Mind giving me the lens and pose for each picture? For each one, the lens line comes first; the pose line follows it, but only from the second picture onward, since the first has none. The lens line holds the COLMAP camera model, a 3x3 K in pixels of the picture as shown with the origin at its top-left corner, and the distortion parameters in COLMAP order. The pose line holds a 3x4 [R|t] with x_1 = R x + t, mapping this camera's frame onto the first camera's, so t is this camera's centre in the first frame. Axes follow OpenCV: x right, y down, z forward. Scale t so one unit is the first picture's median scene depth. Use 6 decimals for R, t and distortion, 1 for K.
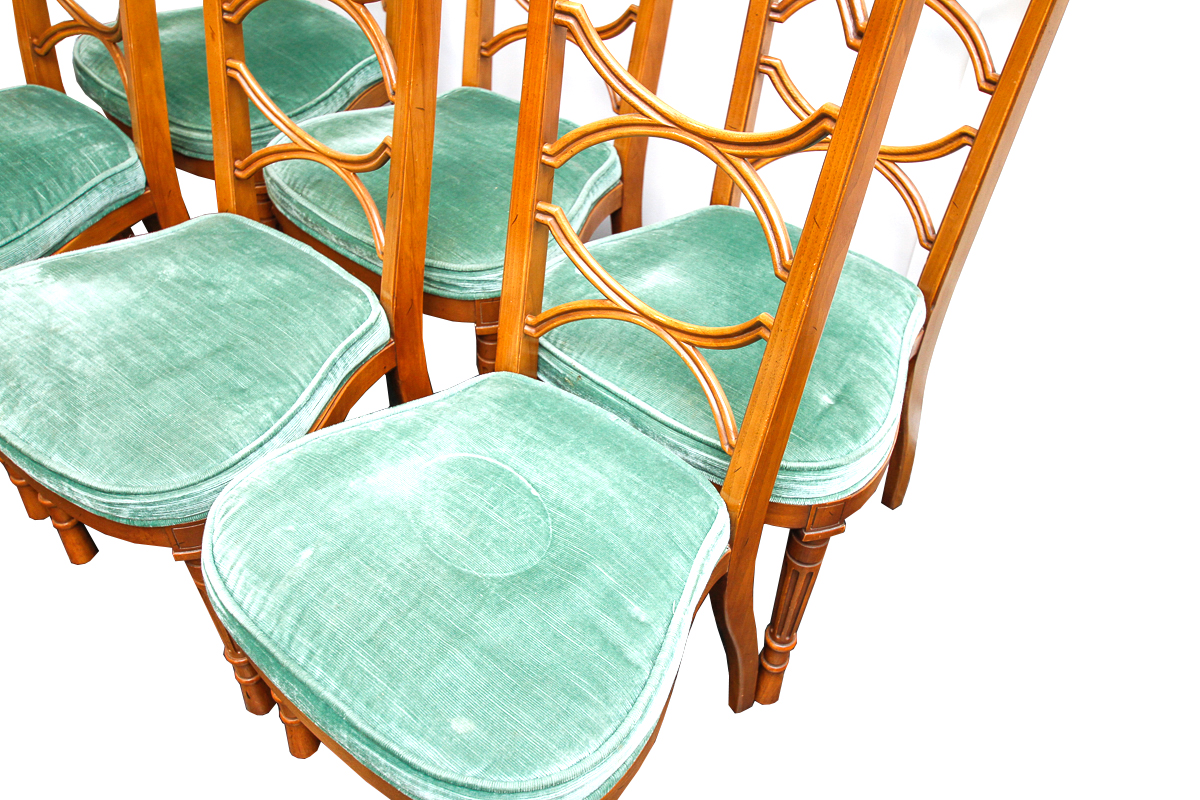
lens RADIAL K [[1025.9, 0, 600.0], [0, 1025.9, 400.0], [0, 0, 1]] dist [-0.001219, 0.010720]
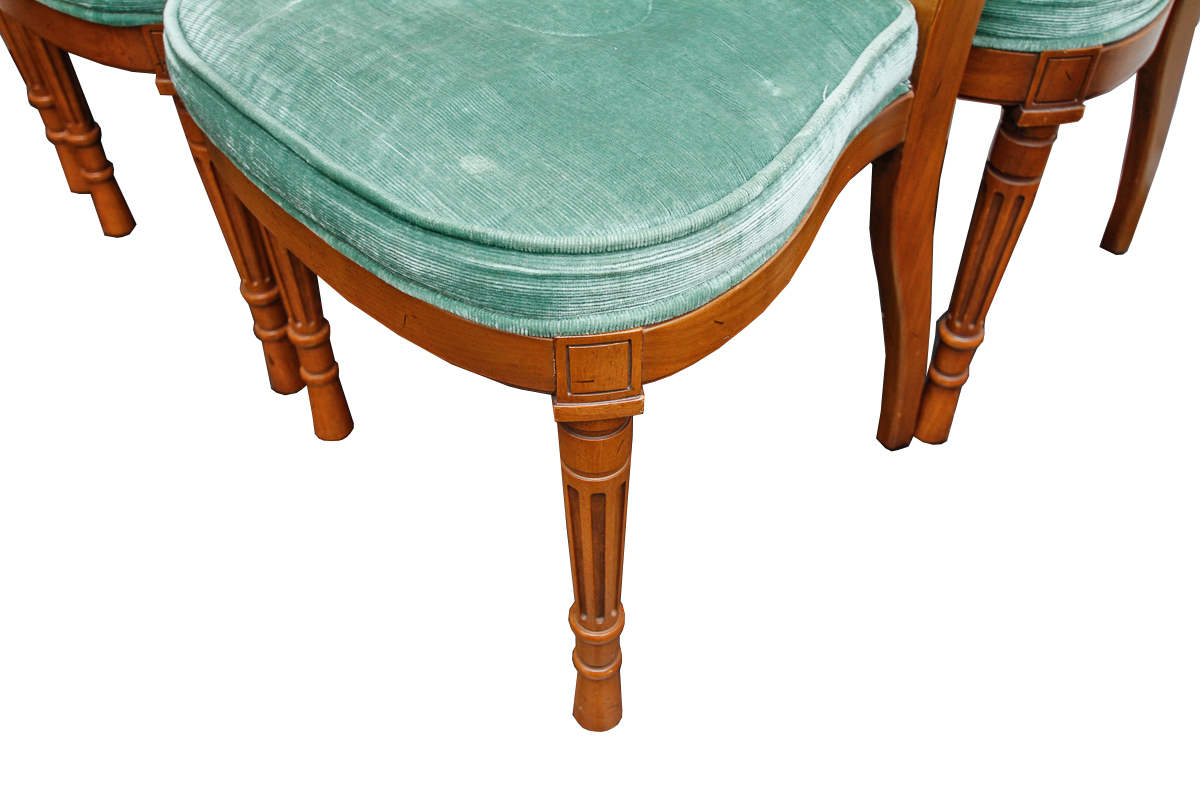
lens RADIAL K [[1025.9, 0, 600.0], [0, 1025.9, 400.0], [0, 0, 1]] dist [-0.001219, 0.010720]
pose [[0.987156, 0.082514, -0.136802, 0.033945], [-0.079479, 0.996457, 0.027510, 0.363808], [0.138587, -0.016284, 0.990216, 0.311188]]
